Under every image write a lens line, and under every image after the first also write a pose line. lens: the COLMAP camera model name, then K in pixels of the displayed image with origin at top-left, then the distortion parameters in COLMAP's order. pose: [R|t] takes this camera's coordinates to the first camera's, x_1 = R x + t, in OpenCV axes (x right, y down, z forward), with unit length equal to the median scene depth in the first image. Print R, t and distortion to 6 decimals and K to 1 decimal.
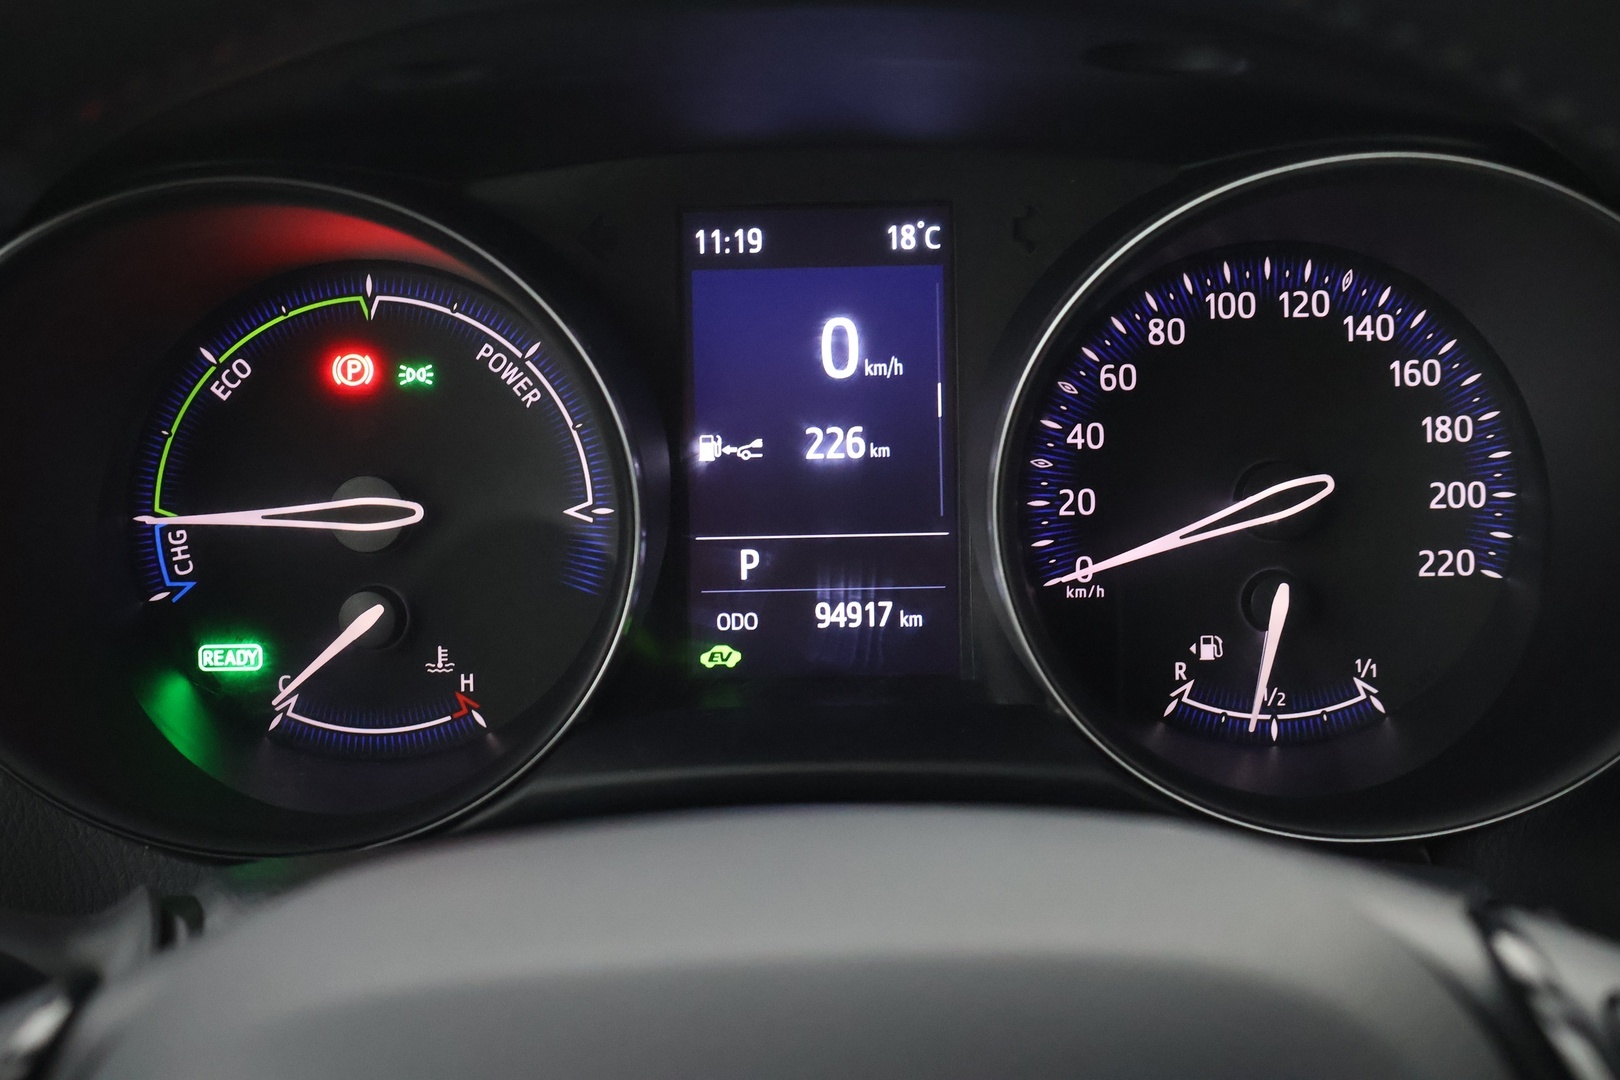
lens RADIAL K [[2420.7, 0, 806.1], [0, 2420.7, 545.0], [0, 0, 1]] dist [0.265163, 0.000000]
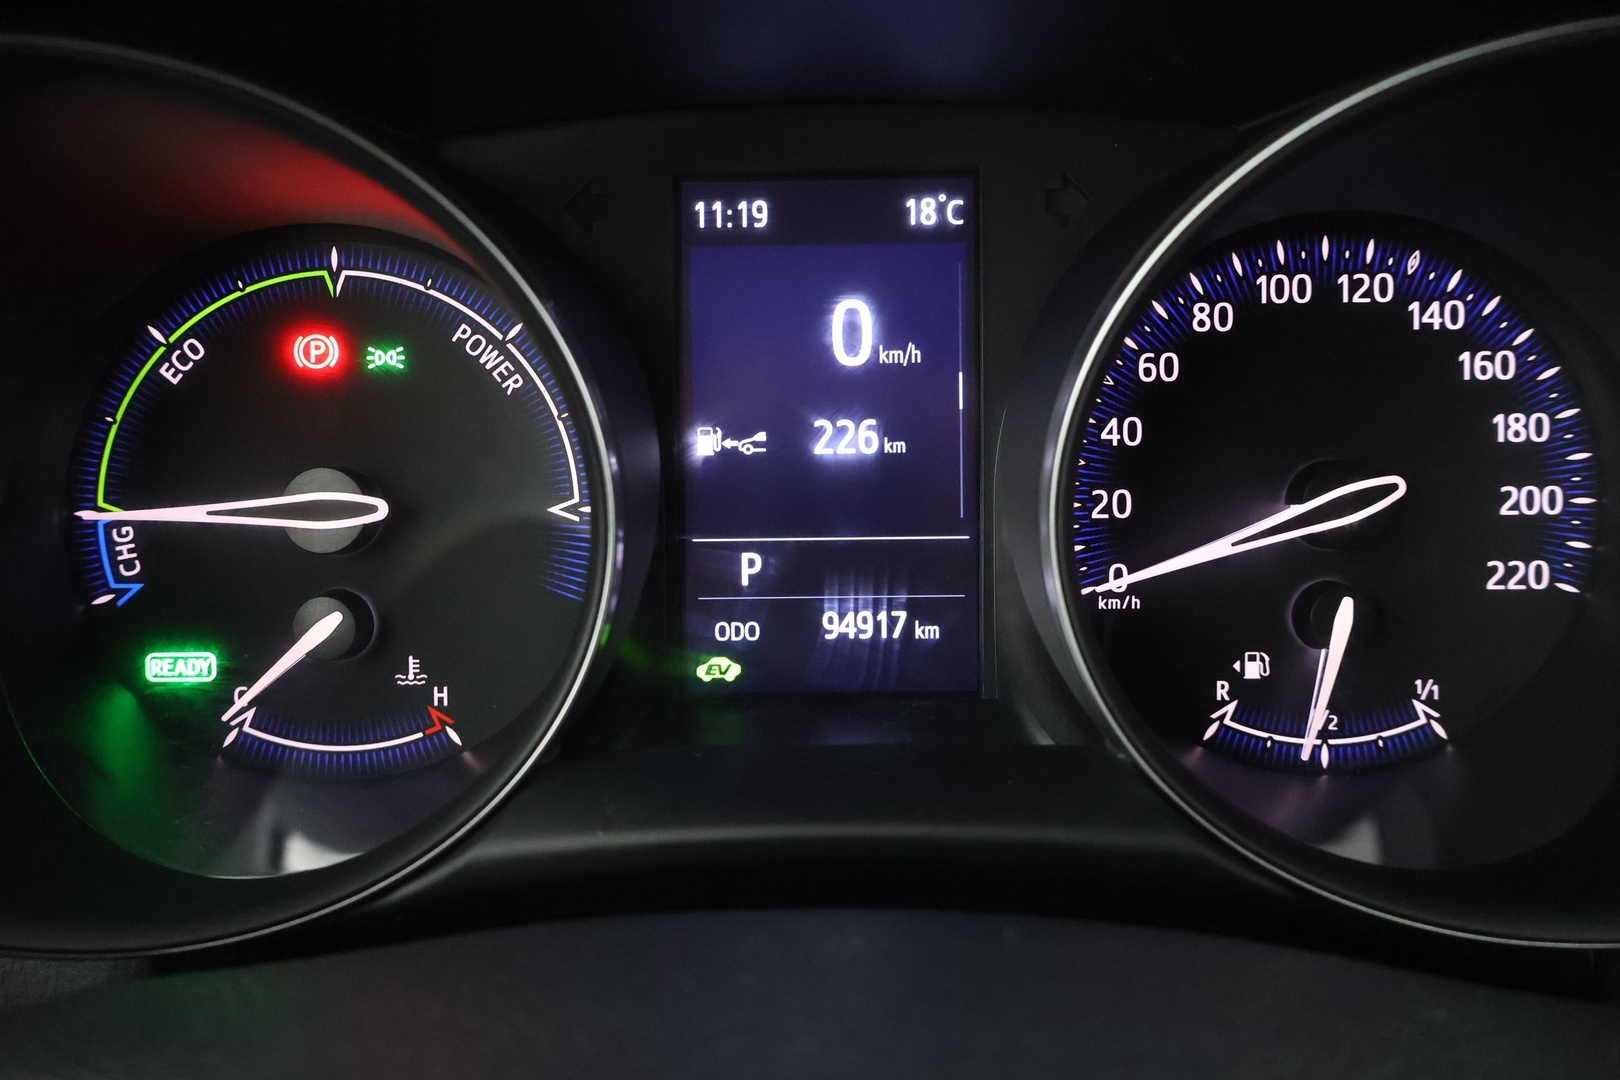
lens RADIAL K [[1382.0, 0, 804.8], [0, 1382.0, 551.7], [0, 0, 1]] dist [-0.016593, -0.018438]
pose [[0.999946, 0.008667, 0.005699, -0.006158], [-0.008721, 0.999917, 0.009504, -0.003816], [-0.005616, -0.009553, 0.999939, 0.487341]]
